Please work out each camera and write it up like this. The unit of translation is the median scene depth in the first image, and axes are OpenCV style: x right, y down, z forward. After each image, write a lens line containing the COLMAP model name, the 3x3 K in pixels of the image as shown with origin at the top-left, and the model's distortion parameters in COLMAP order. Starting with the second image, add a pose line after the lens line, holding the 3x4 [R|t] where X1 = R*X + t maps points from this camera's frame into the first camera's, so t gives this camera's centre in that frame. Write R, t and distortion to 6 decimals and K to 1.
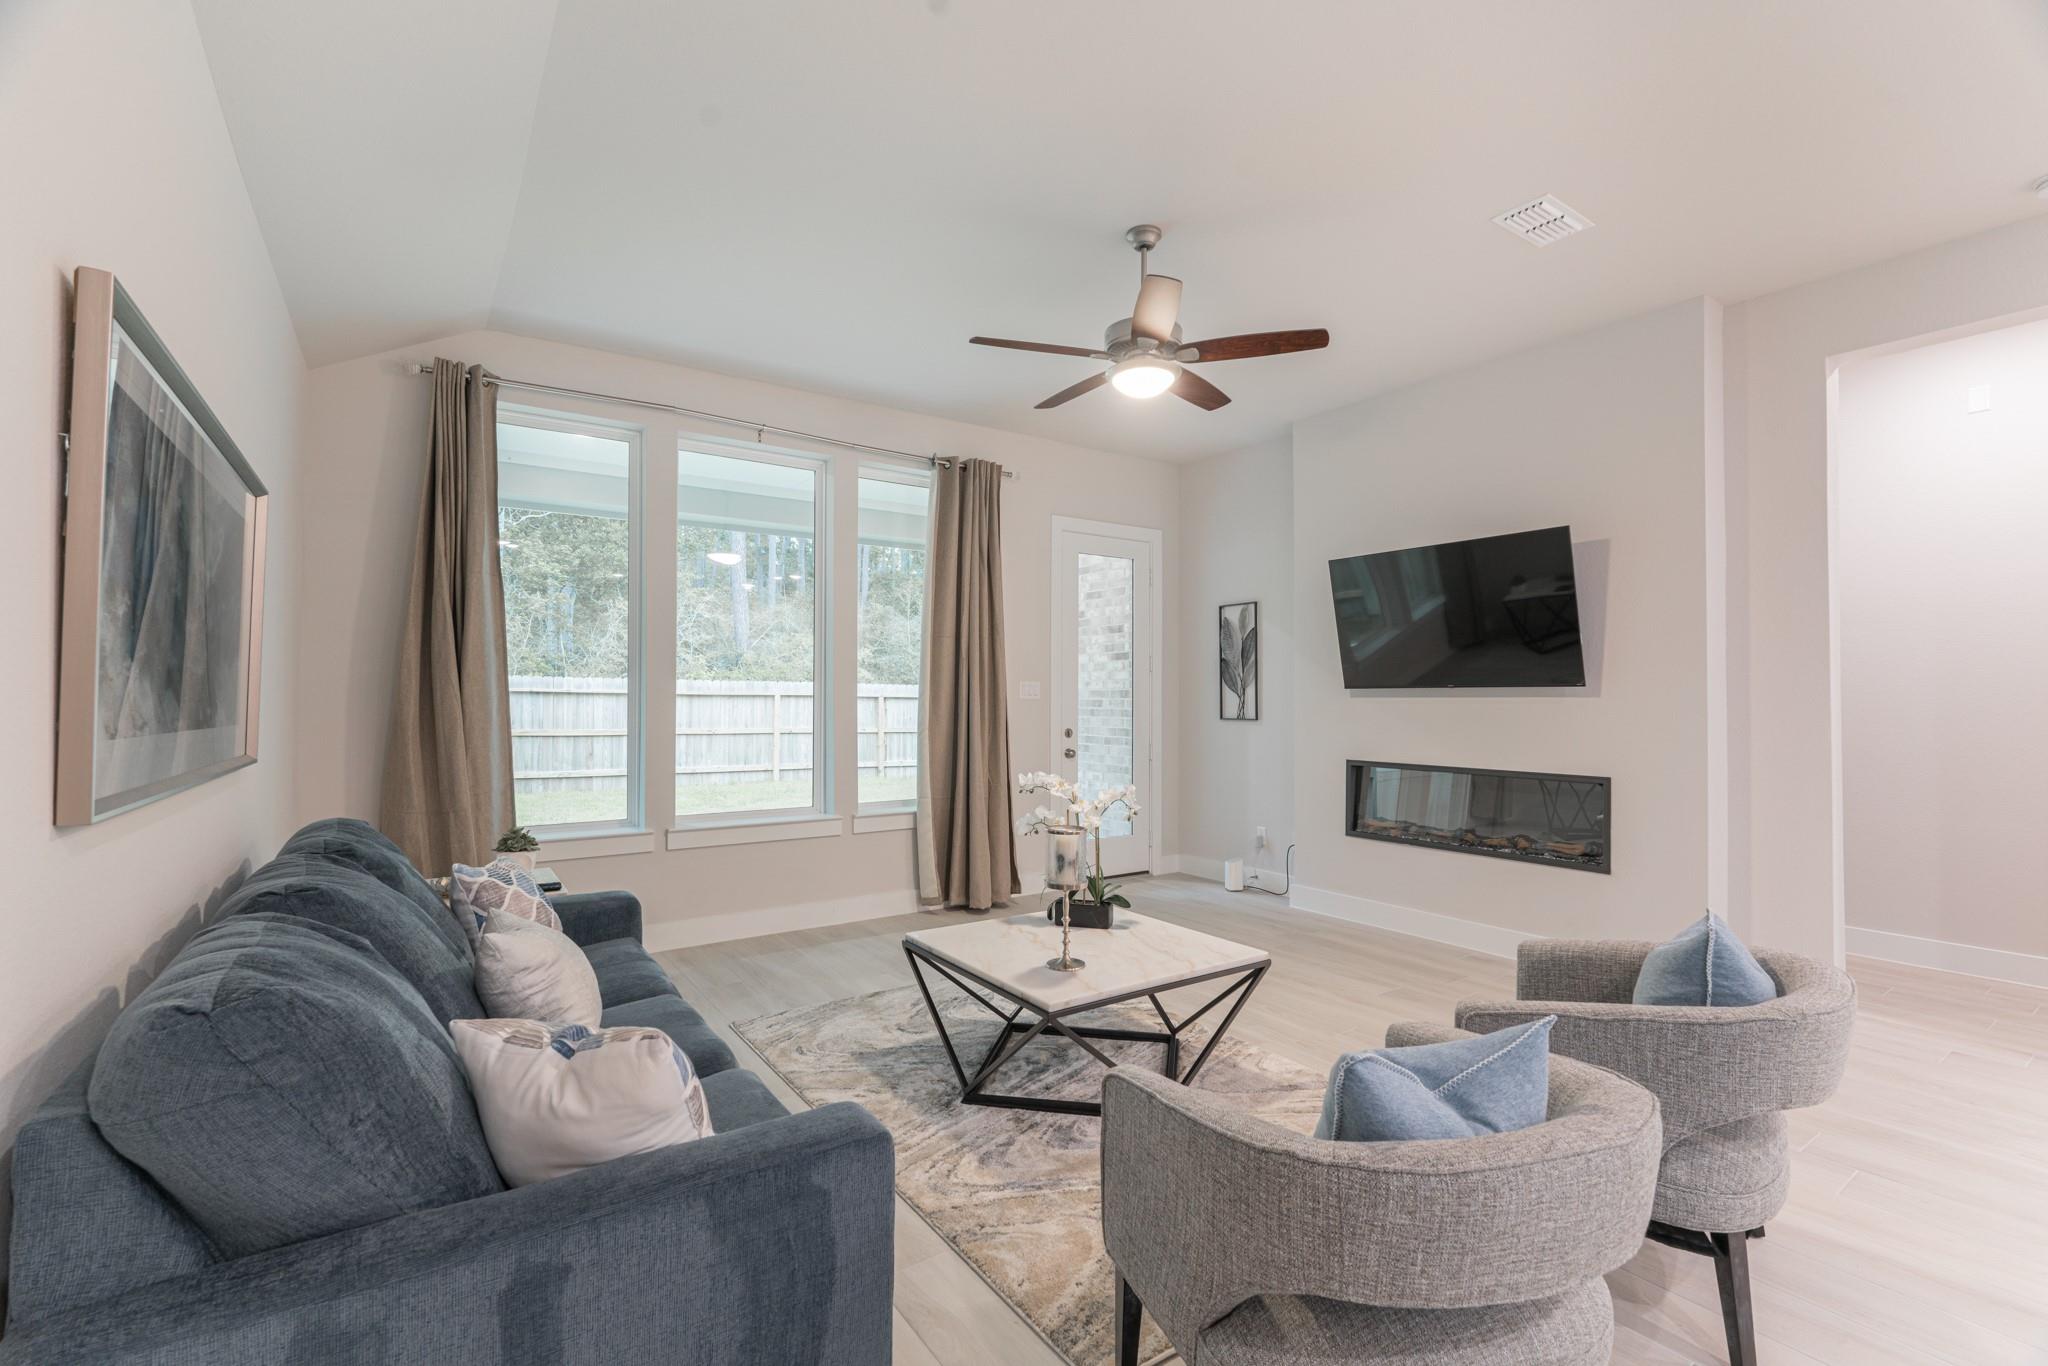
lens RADIAL K [[892.4, 0, 1026.8], [0, 892.4, 686.3], [0, 0, 1]] dist [-0.012297, 0.000468]
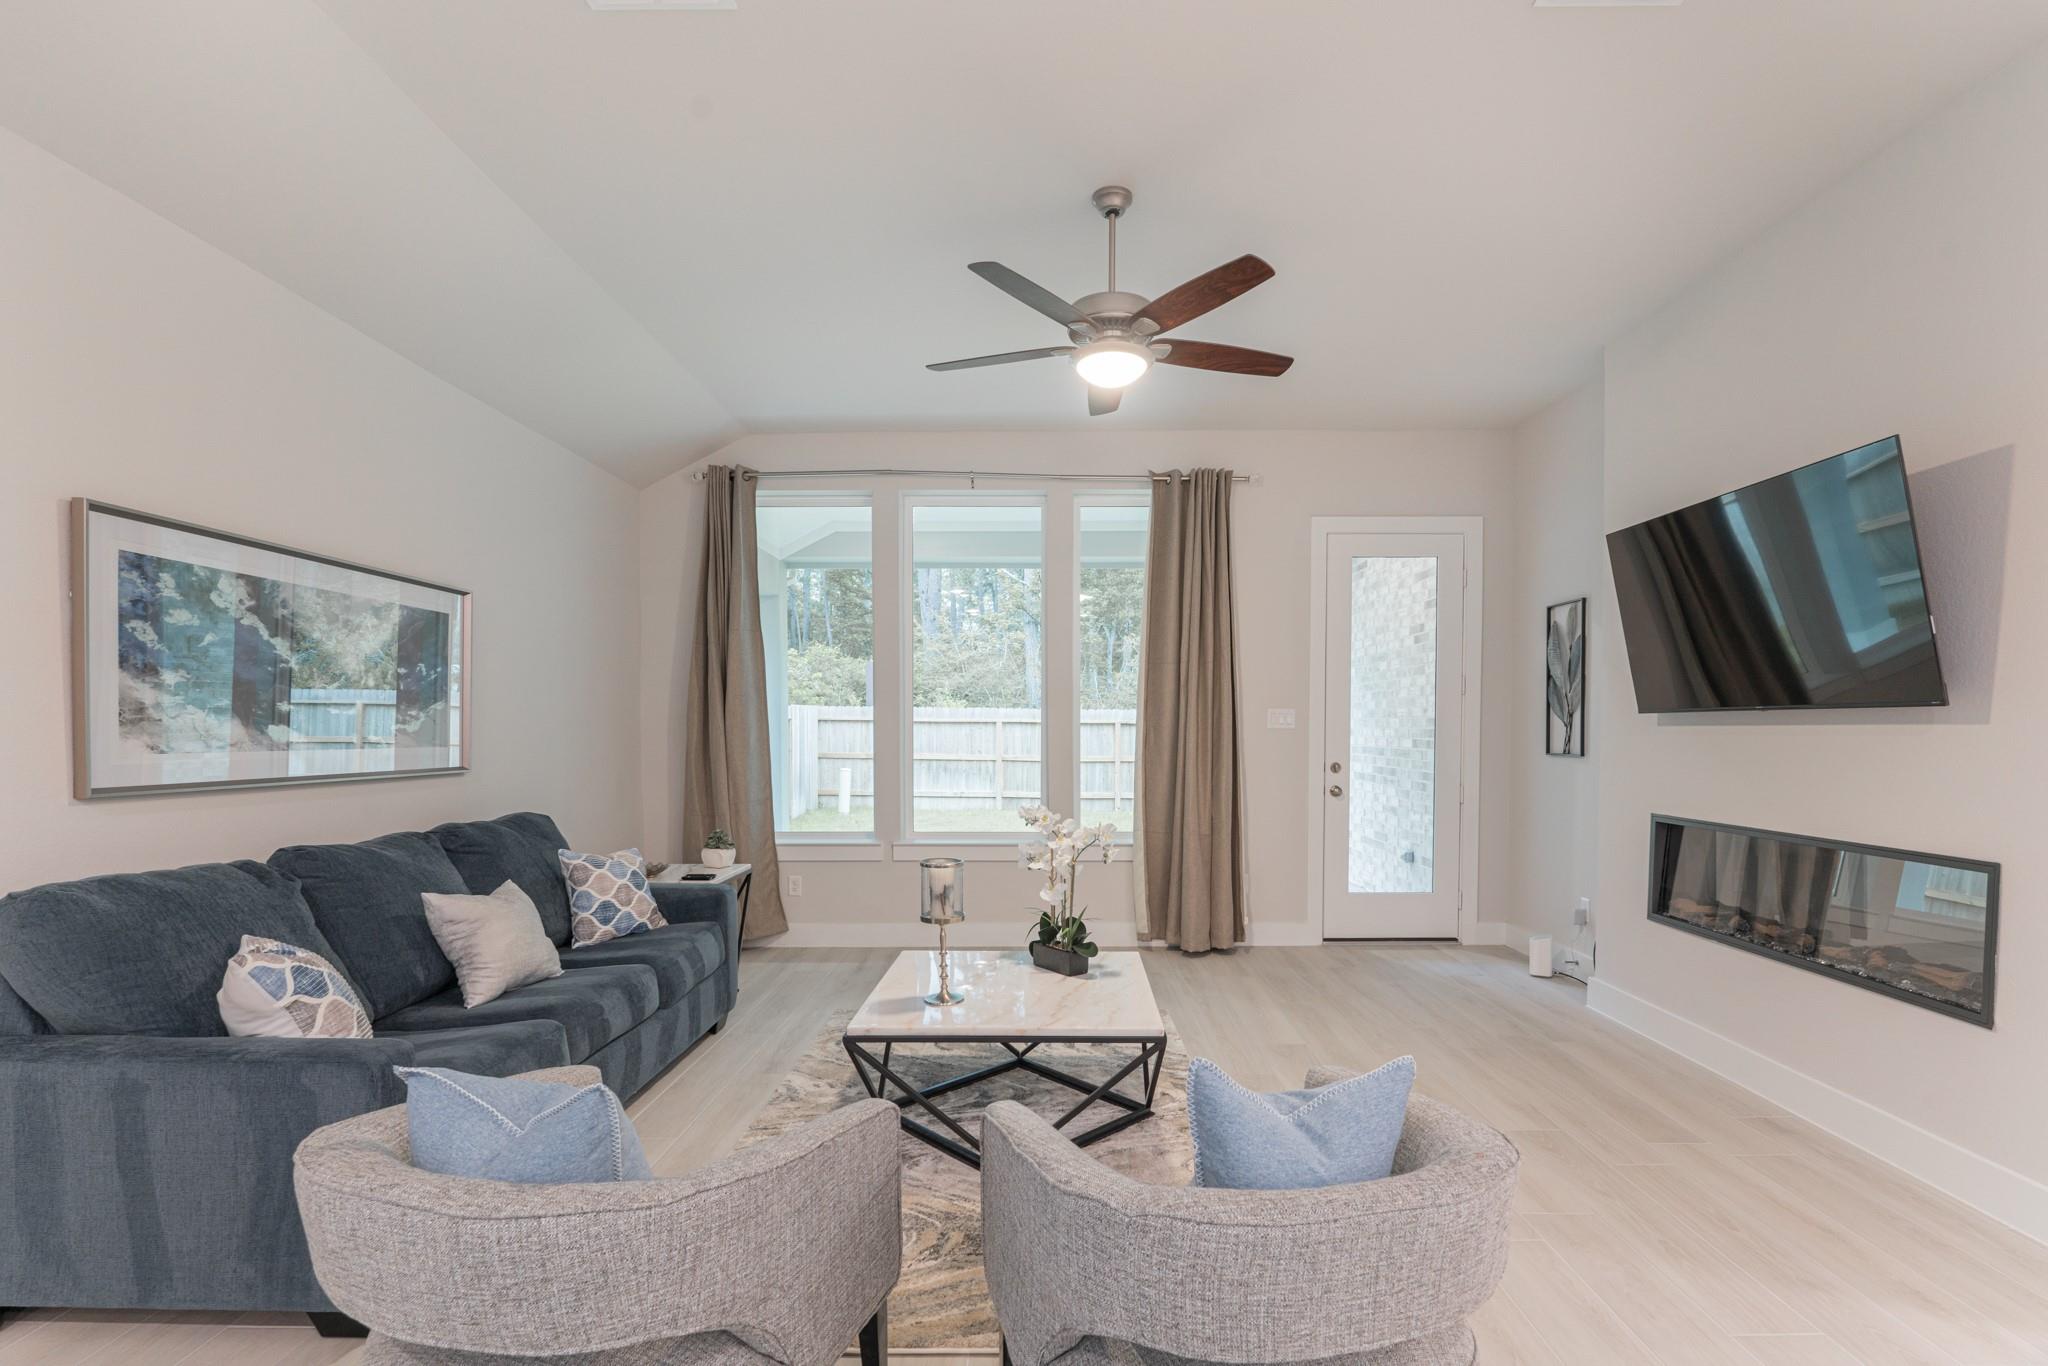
lens RADIAL K [[914.3, 0, 1053.0], [0, 914.3, 753.7], [0, 0, 1]] dist [-0.009388, 0.000297]
pose [[0.822674, 0.014181, -0.568337, 0.416821], [0.009423, 0.999211, 0.038572, 0.002430], [0.568436, -0.037088, 0.821891, 0.146456]]
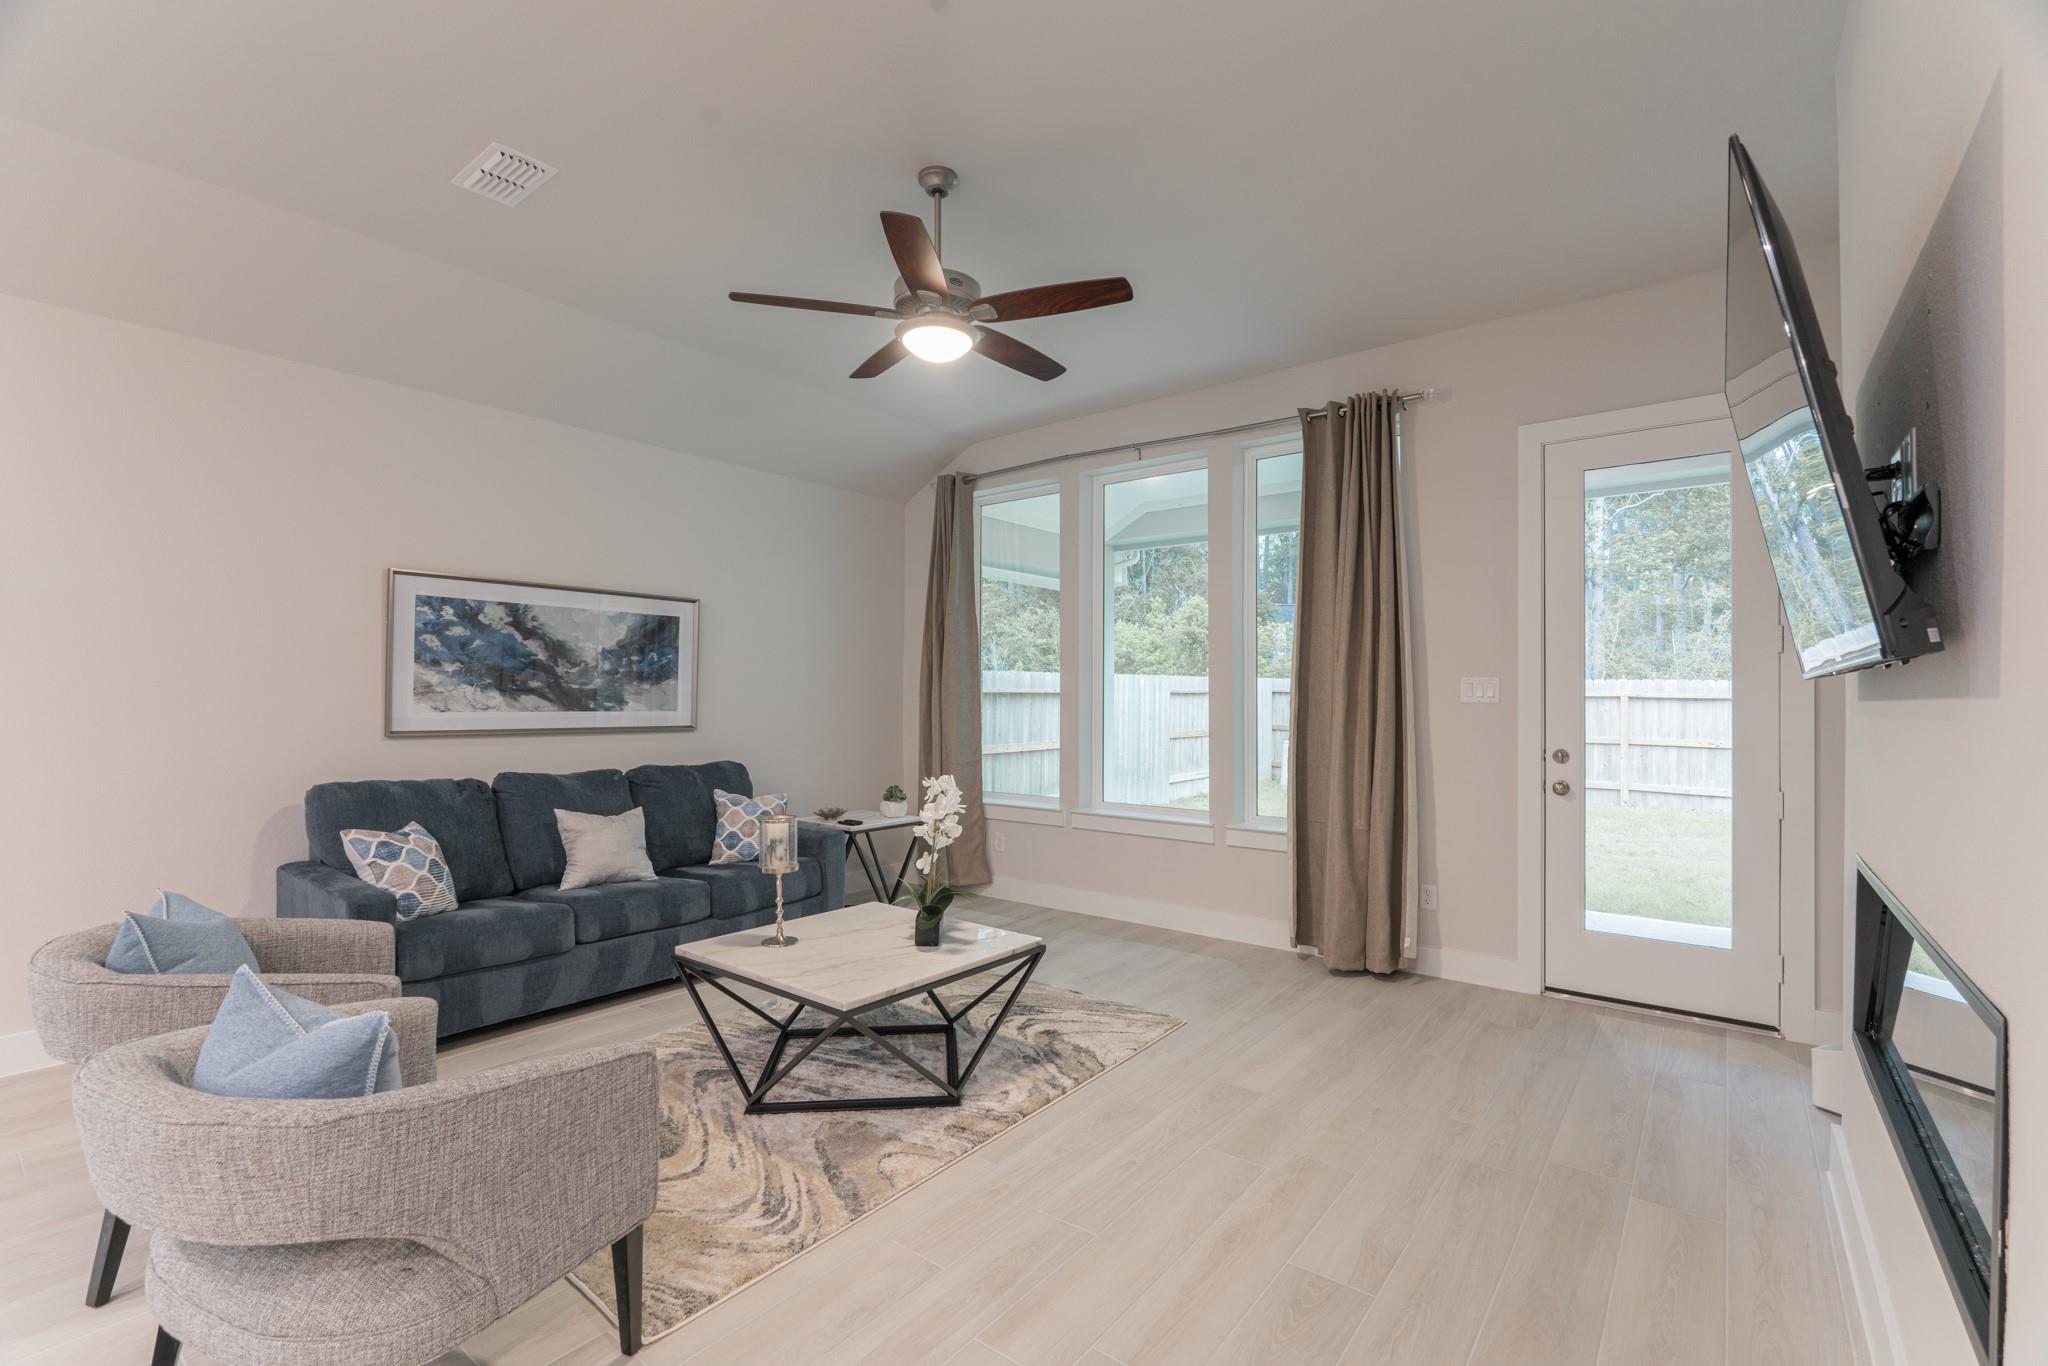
lens RADIAL K [[892.6, 0, 1032.7], [0, 892.6, 692.0], [0, 0, 1]] dist [-0.009596, 0.000288]
pose [[0.299678, -0.007923, -0.954008, 0.695547], [0.008880, 0.999945, -0.005516, 0.007957], [0.953999, -0.006818, 0.299732, 0.570498]]
